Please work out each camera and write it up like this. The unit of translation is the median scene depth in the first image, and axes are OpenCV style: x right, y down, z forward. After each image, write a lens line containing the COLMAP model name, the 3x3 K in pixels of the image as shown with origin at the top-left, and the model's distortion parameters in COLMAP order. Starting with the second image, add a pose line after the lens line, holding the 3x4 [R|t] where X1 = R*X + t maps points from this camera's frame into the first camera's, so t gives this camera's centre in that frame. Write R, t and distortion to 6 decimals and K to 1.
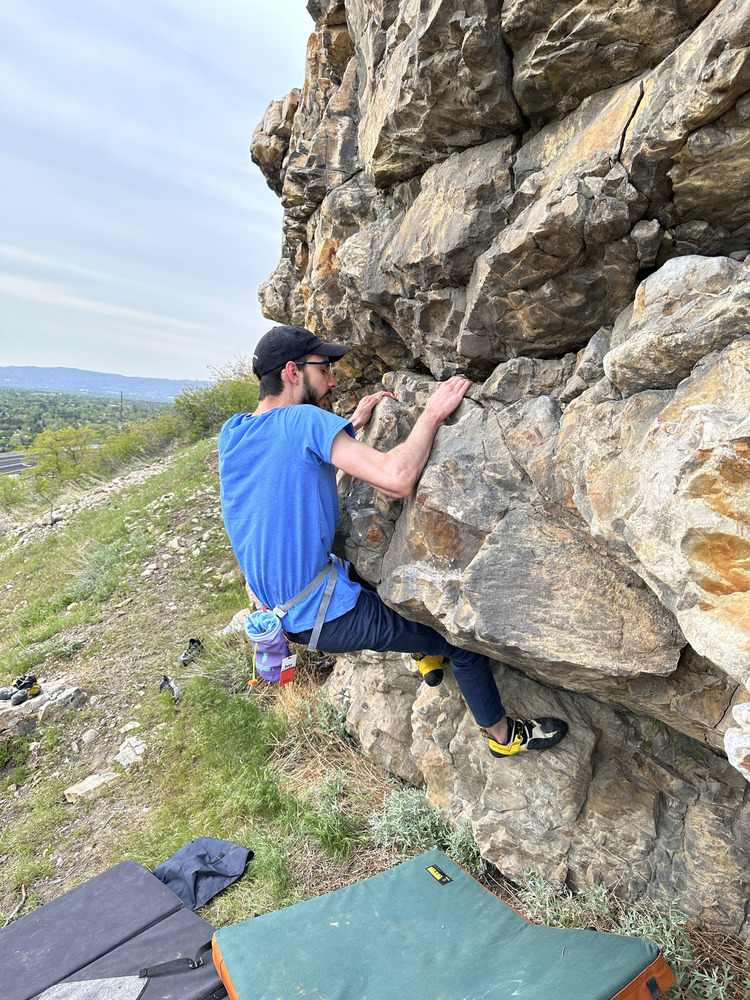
lens RADIAL K [[698.3, 0, 369.5], [0, 698.3, 496.7], [0, 0, 1]] dist [0.026823, -0.034204]
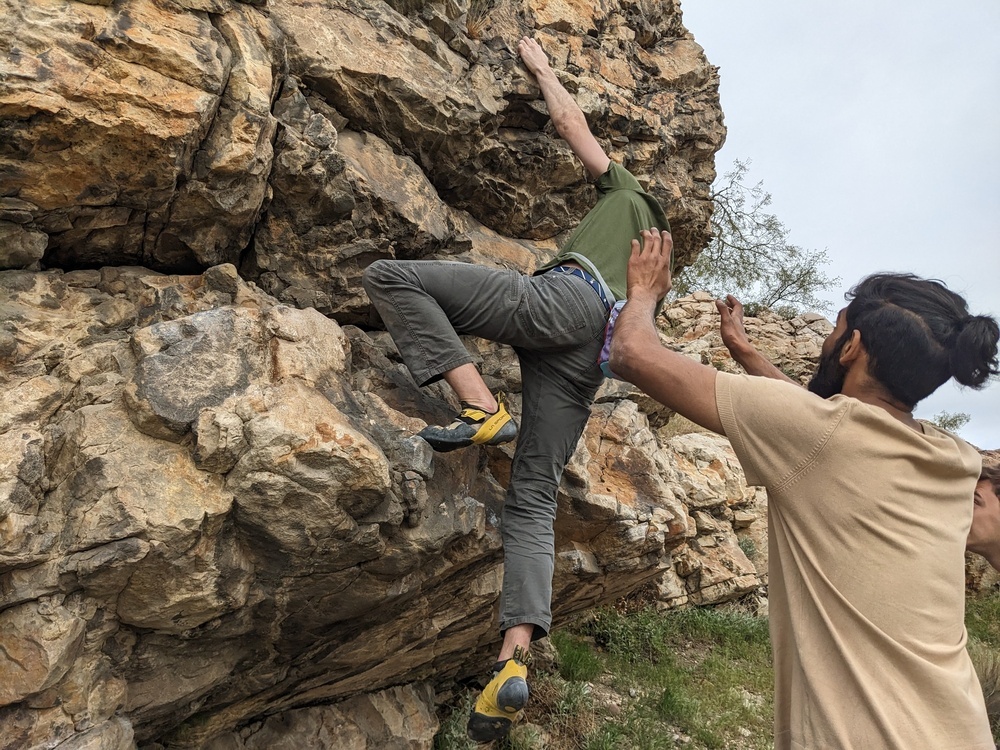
lens RADIAL K [[778.3, 0, 497.6], [0, 778.3, 375.6], [0, 0, 1]] dist [0.048292, -0.077937]
pose [[-0.476777, 0.228818, 0.848720, -0.765692], [0.104091, 0.973429, -0.203966, 0.126171], [-0.872839, -0.008902, -0.487926, 1.159434]]
